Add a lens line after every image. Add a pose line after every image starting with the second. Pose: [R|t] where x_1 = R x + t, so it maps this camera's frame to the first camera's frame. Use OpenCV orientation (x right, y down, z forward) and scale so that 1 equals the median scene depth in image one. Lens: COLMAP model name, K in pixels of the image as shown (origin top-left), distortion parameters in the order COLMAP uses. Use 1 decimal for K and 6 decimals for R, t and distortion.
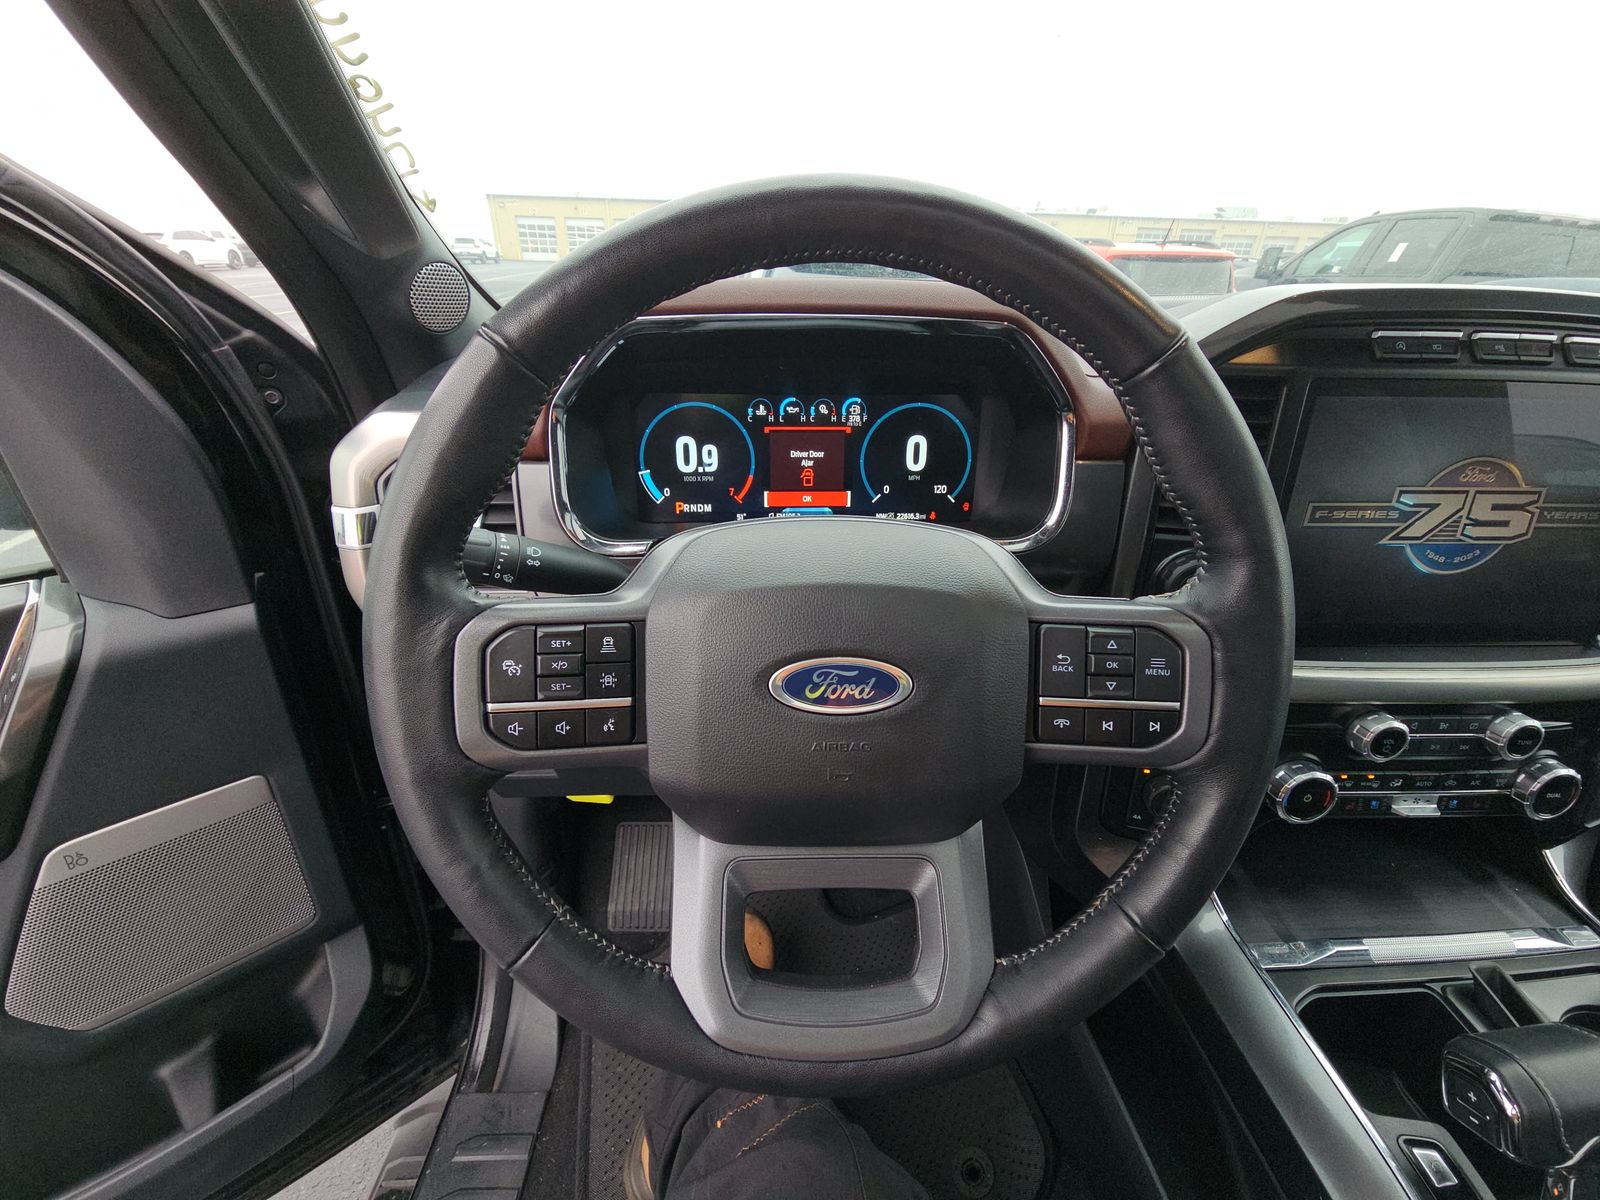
lens RADIAL K [[640.8, 0, 800.0], [0, 640.8, 600.0], [0, 0, 1]] dist [0.010009, -0.007600]
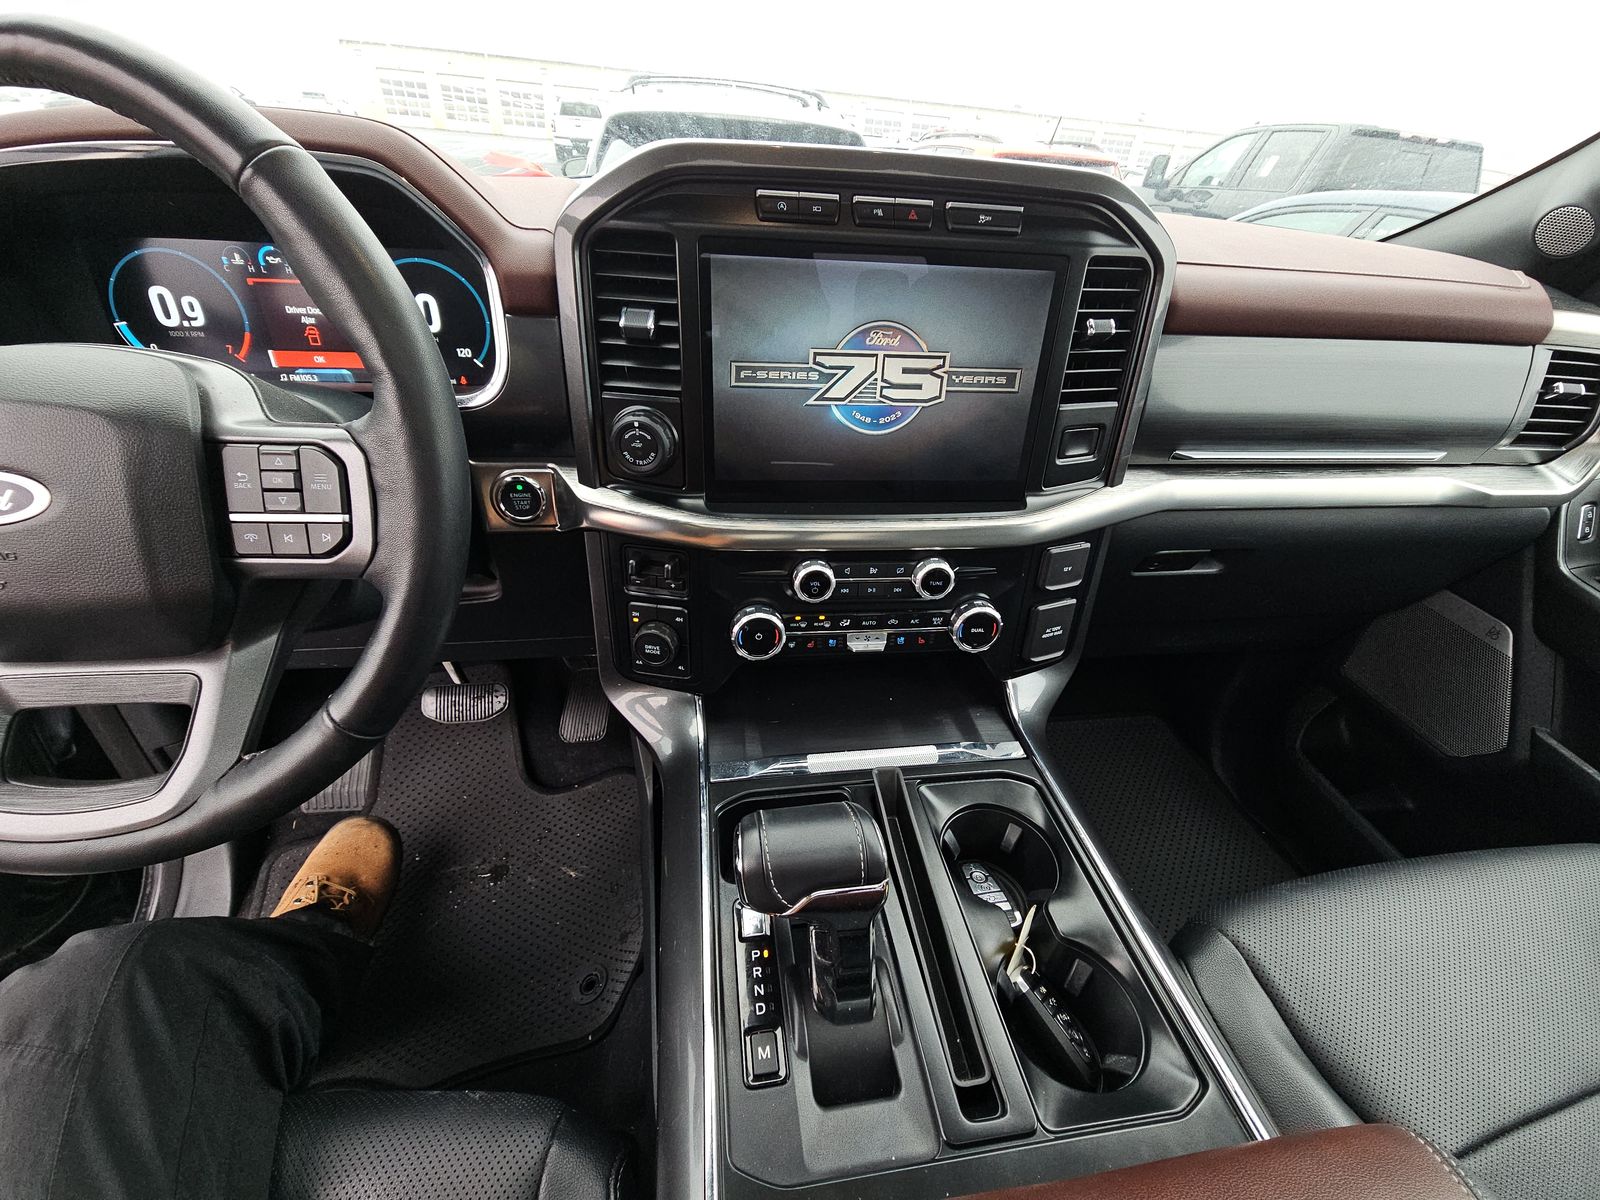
lens RADIAL K [[640.8, 0, 800.0], [0, 640.8, 600.0], [0, 0, 1]] dist [0.010009, -0.007600]
pose [[0.993162, -0.020739, 0.114888, 0.752715], [0.005883, 0.991735, 0.128172, 0.102633], [-0.116597, -0.126619, 0.985075, -0.115922]]
